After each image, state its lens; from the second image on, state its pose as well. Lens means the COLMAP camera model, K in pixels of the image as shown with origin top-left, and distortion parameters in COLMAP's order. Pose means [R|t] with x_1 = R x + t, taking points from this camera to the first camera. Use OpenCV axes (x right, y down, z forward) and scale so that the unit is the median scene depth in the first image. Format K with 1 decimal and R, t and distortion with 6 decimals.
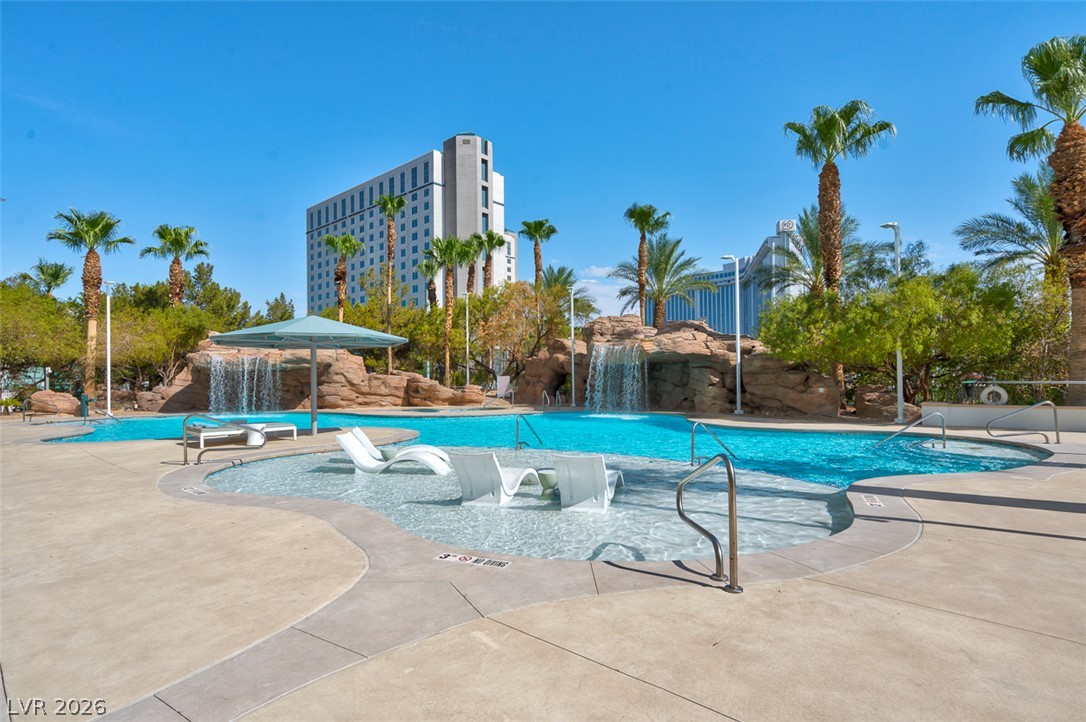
lens RADIAL K [[574.6, 0, 542.5], [0, 574.6, 367.6], [0, 0, 1]] dist [0.006311, 0.000435]
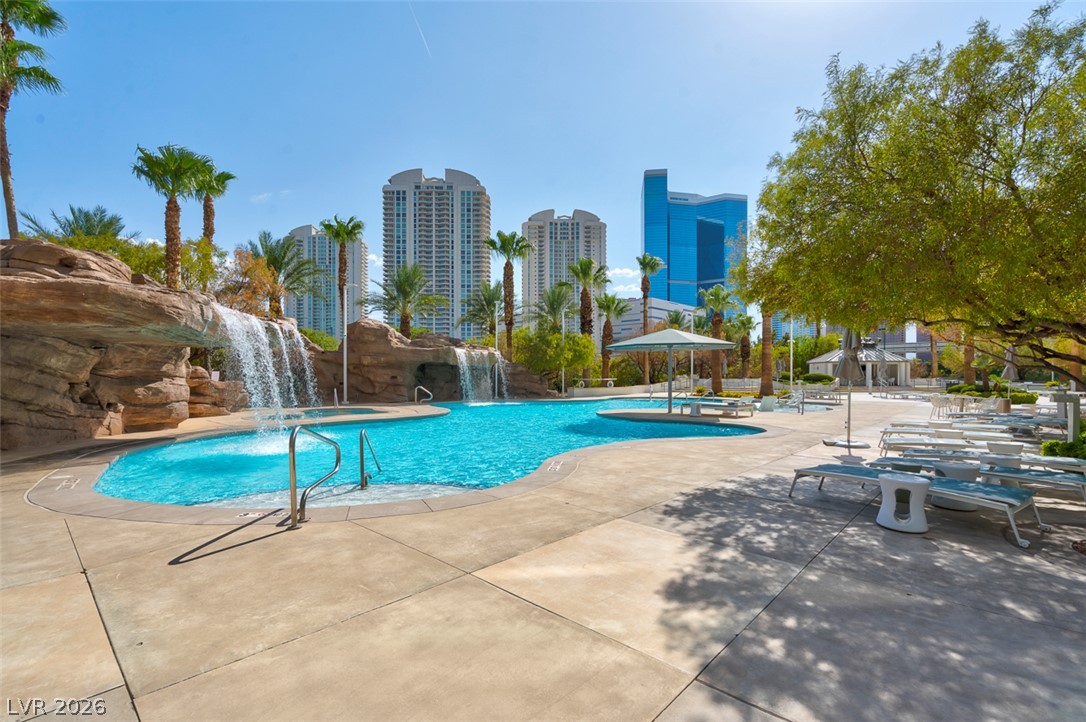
lens RADIAL K [[496.4, 0, 539.9], [0, 496.4, 362.7], [0, 0, 1]] dist [-0.004056, 0.000169]
pose [[-0.006322, 0.041528, 0.999117, -0.777345], [-0.017991, 0.998971, -0.041635, 0.024863], [-0.999818, -0.018239, -0.005569, 0.643759]]
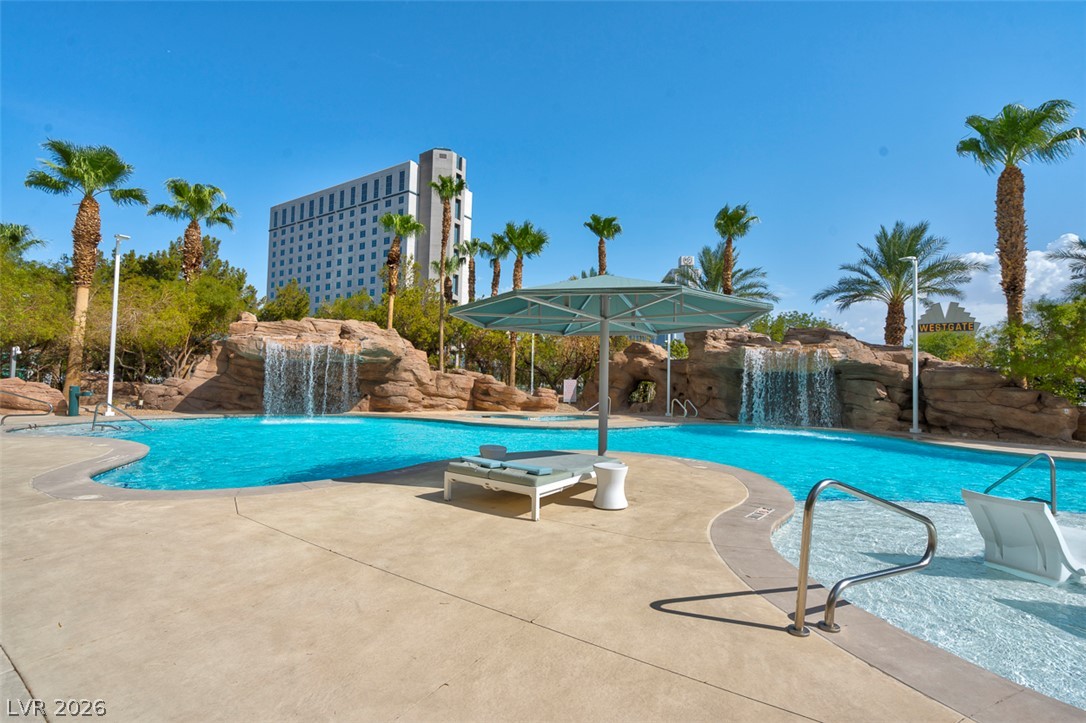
lens RADIAL K [[496.4, 0, 544.7], [0, 496.4, 359.9], [0, 0, 1]] dist [-0.004056, 0.000169]
pose [[0.985843, 0.041745, 0.162389, -0.262359], [-0.037738, 0.998904, -0.027682, 0.007255], [-0.163367, 0.021162, 0.986338, 0.239196]]
